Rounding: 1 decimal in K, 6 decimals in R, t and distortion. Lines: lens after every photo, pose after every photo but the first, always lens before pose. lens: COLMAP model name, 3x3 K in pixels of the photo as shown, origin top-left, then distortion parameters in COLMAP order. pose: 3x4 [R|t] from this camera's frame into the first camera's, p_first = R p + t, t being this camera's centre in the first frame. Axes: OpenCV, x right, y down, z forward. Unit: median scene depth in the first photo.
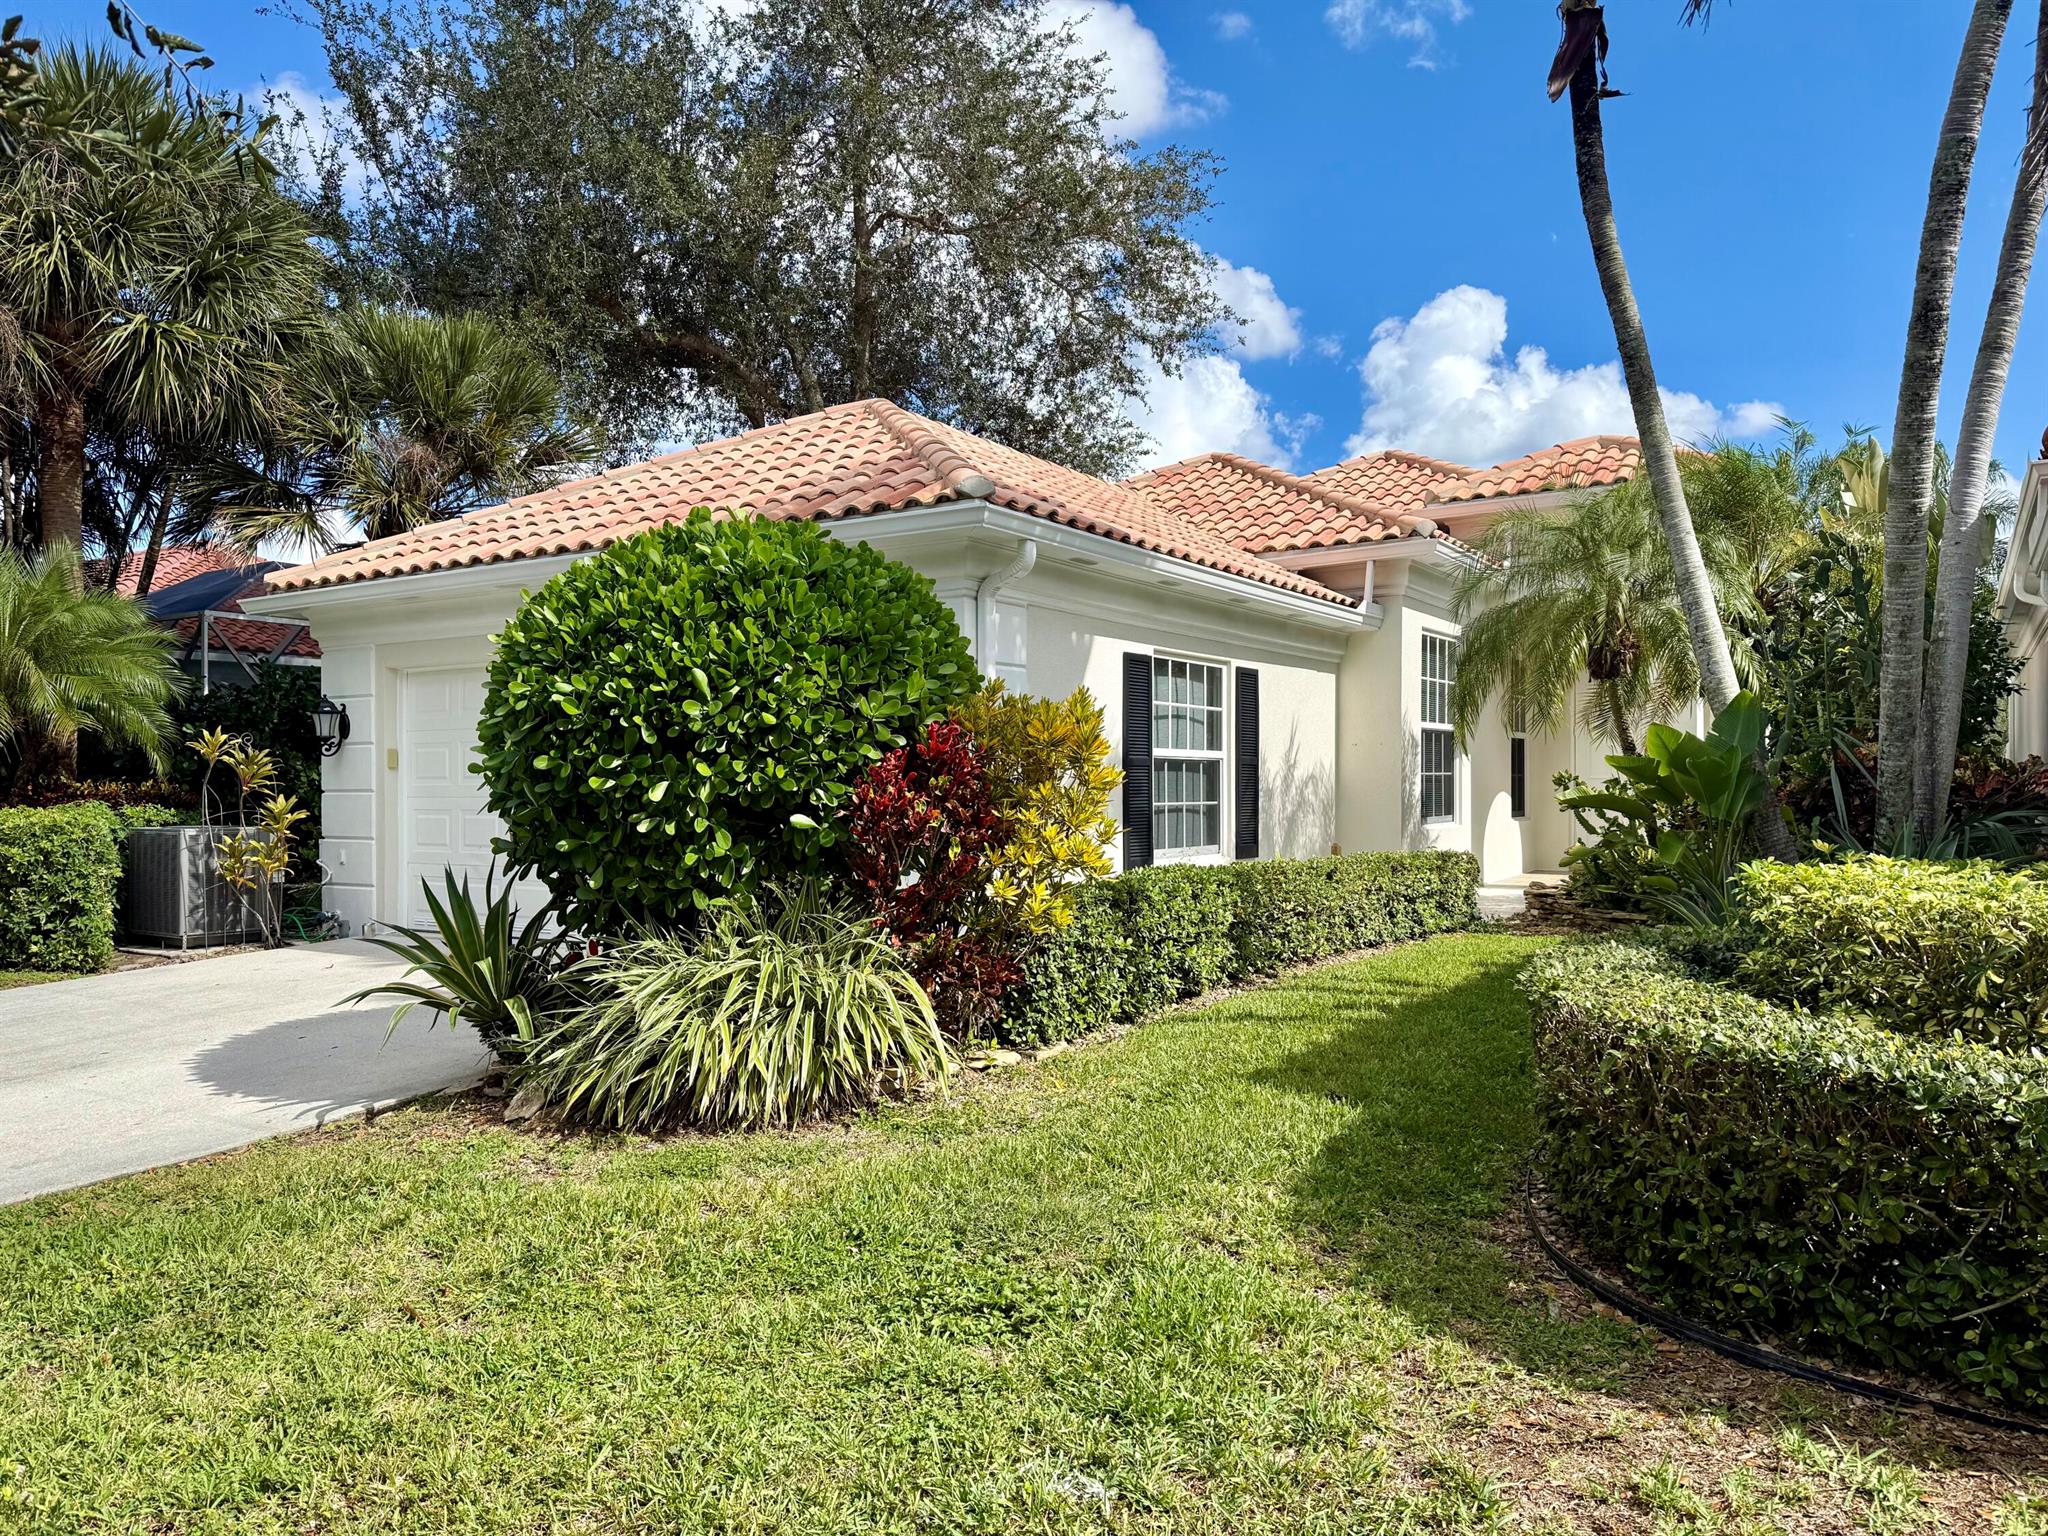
lens RADIAL K [[1411.4, 0, 1016.3], [0, 1411.4, 791.6], [0, 0, 1]] dist [0.083354, -0.000834]
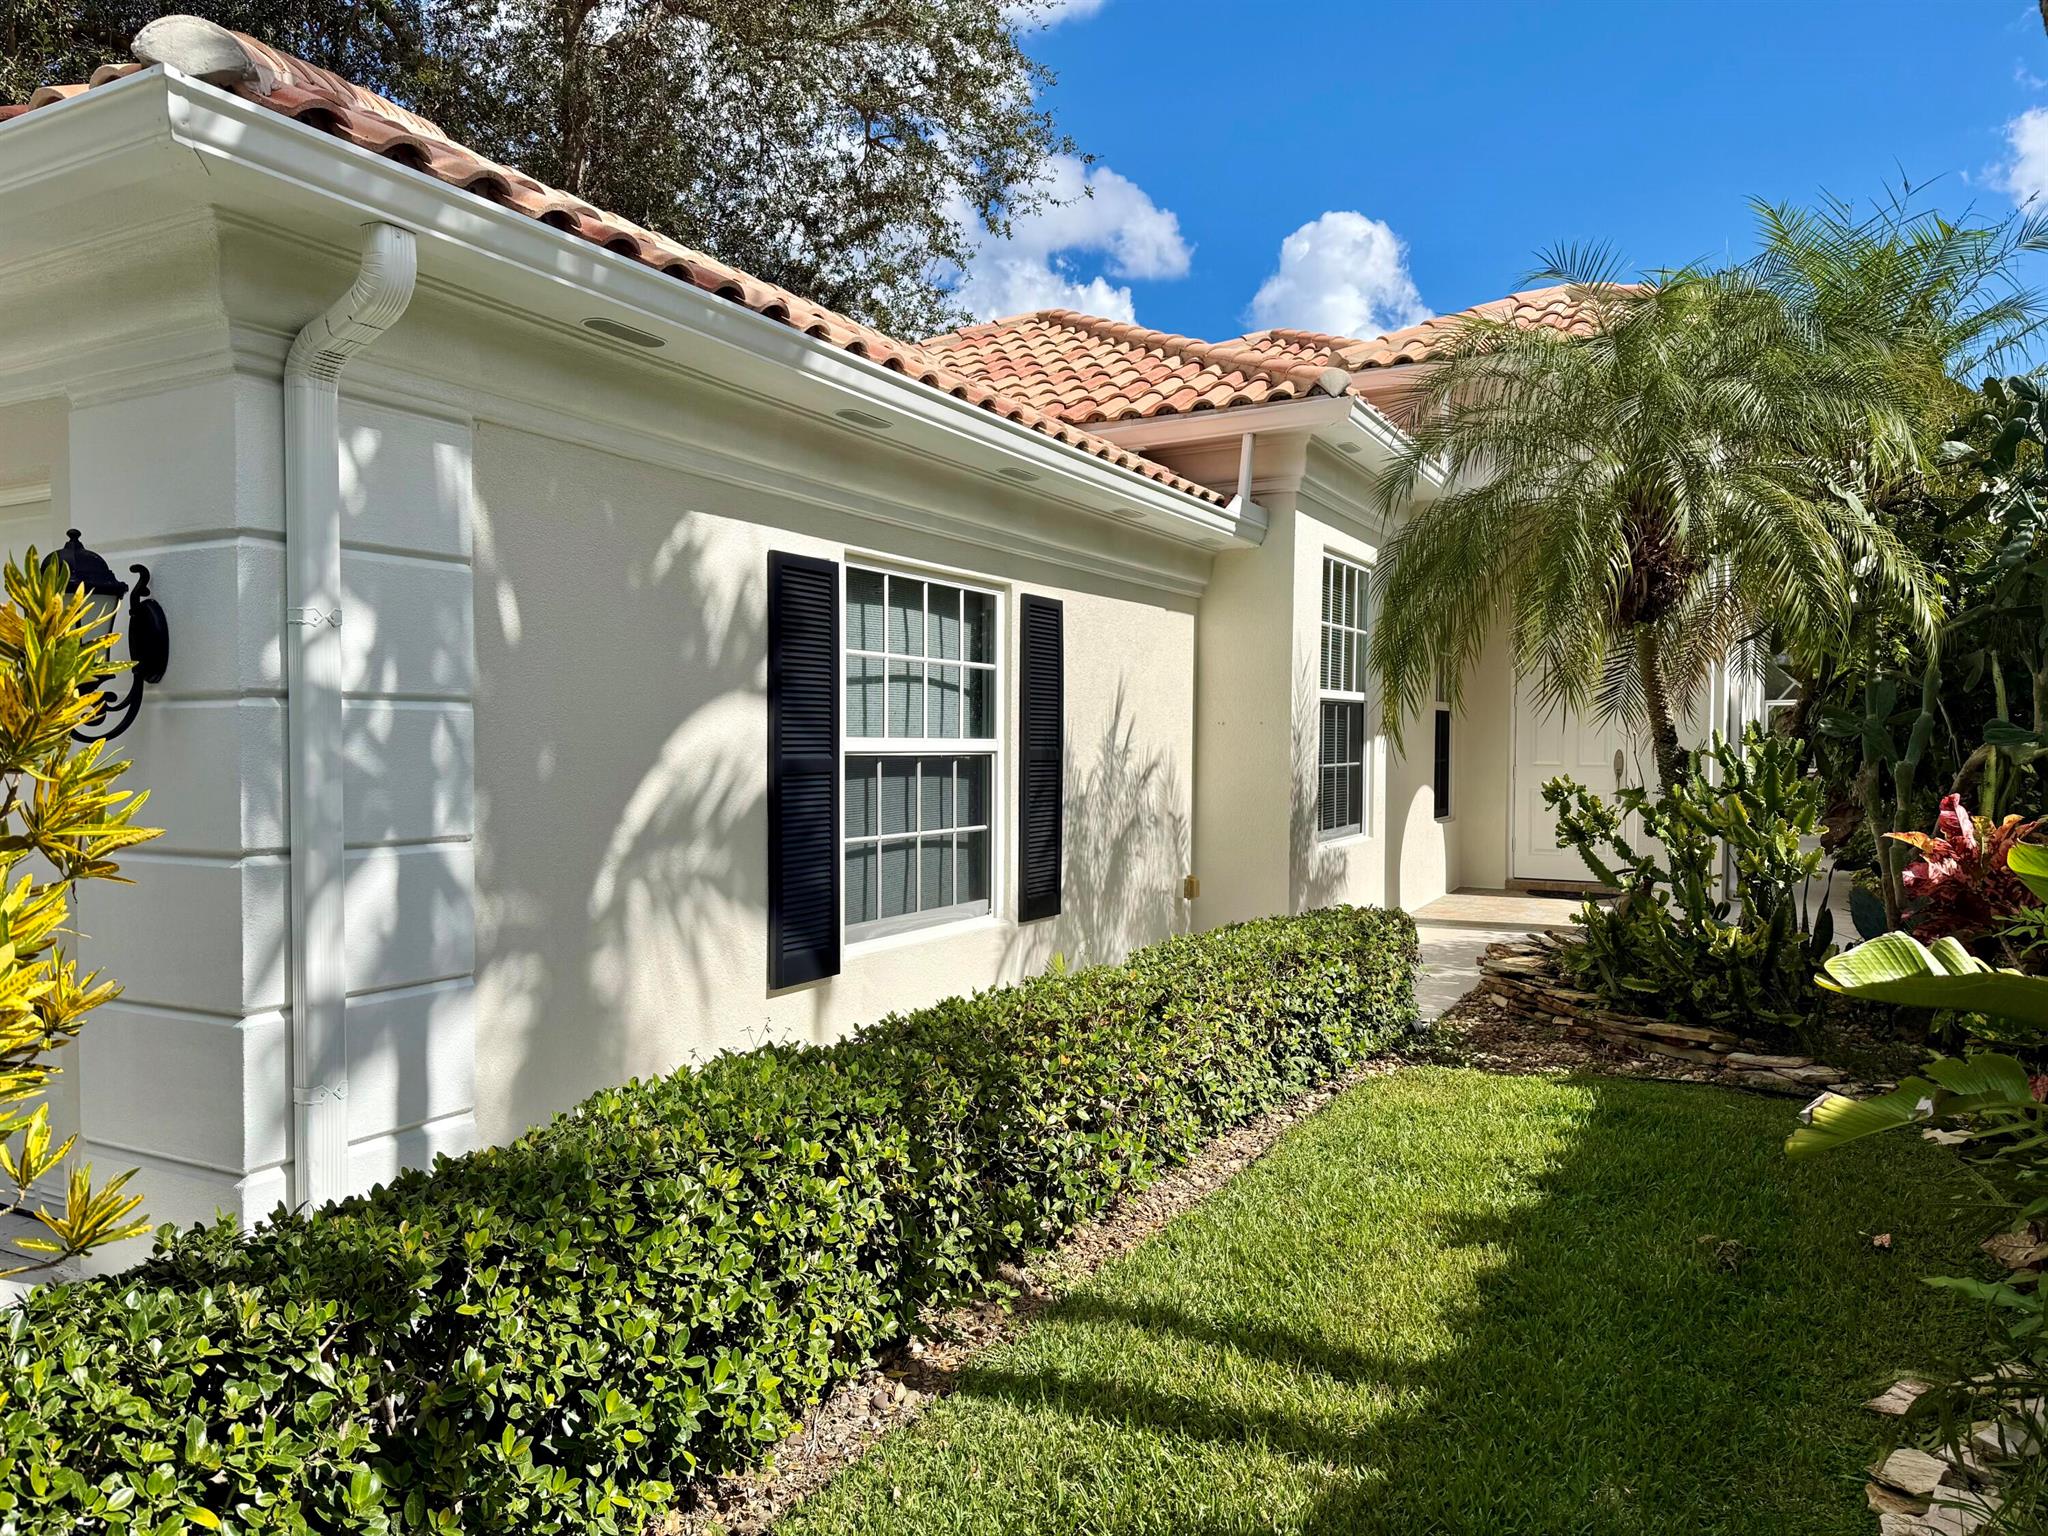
lens RADIAL K [[1411.4, 0, 1016.3], [0, 1411.4, 791.6], [0, 0, 1]] dist [0.083354, -0.000834]
pose [[0.996714, 0.004433, 0.080875, 0.094974], [-0.006968, 0.999492, 0.031093, -0.022046], [-0.080697, -0.031555, 0.996239, 0.370186]]
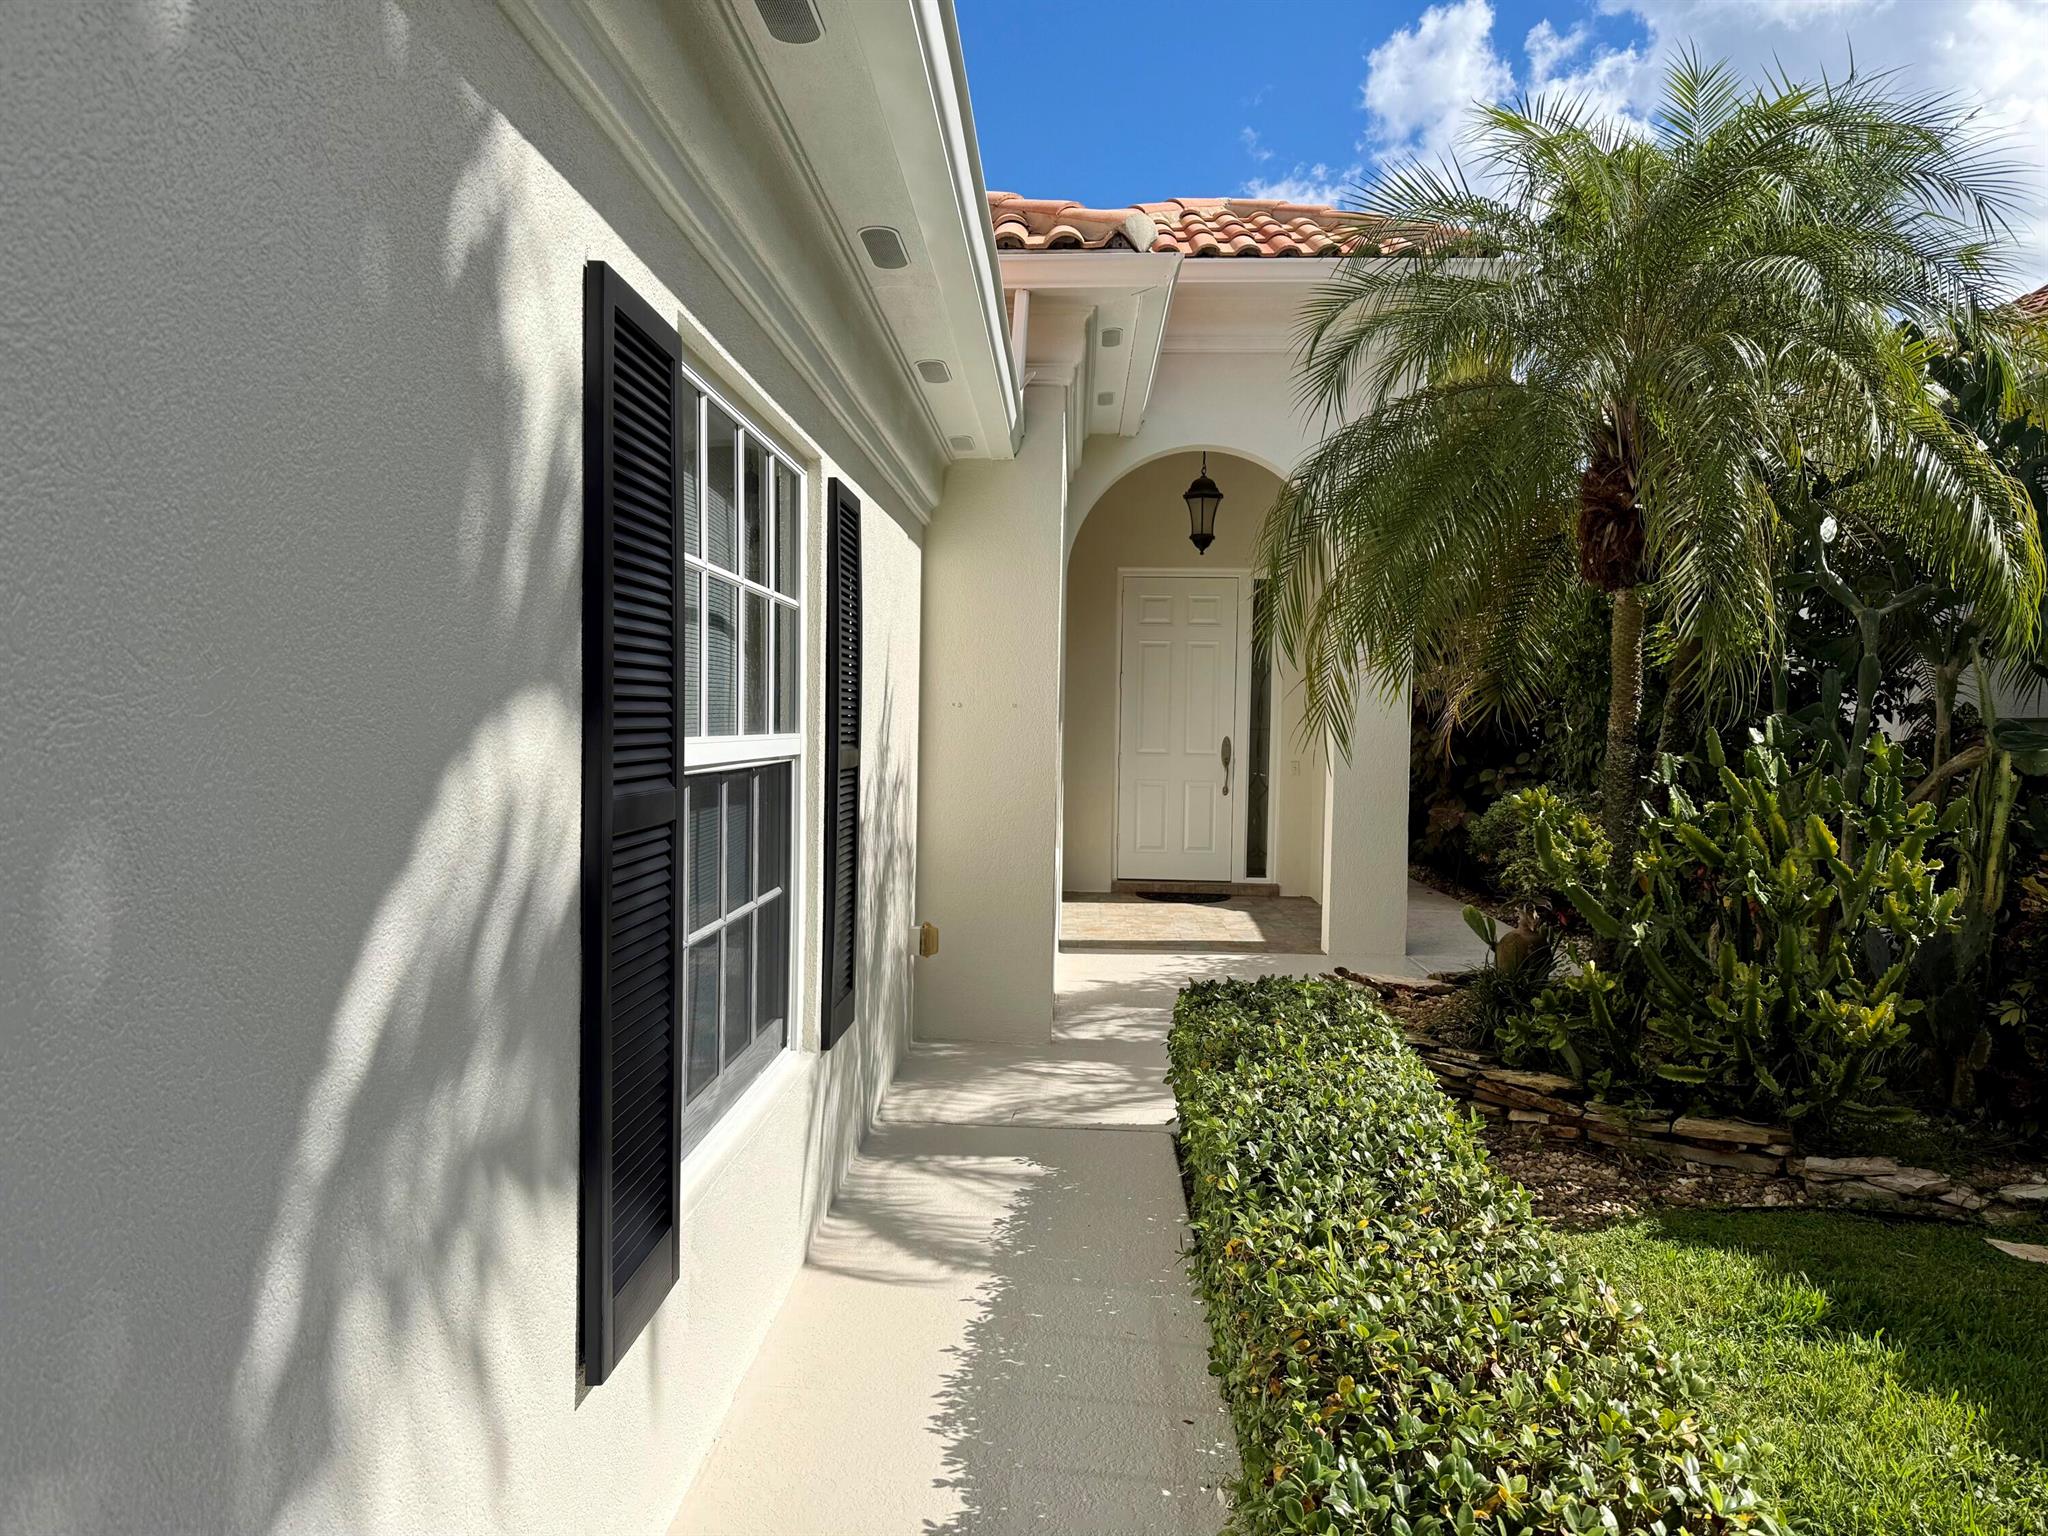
lens RADIAL K [[1453.3, 0, 1024.0], [0, 1453.3, 768.0], [0, 0, 1]] dist [0.005235, 0.000239]
pose [[0.864161, -0.001303, 0.503213, 0.019404], [-0.017446, 0.999318, 0.032546, -0.028472], [-0.502912, -0.036904, 0.863549, 0.606175]]
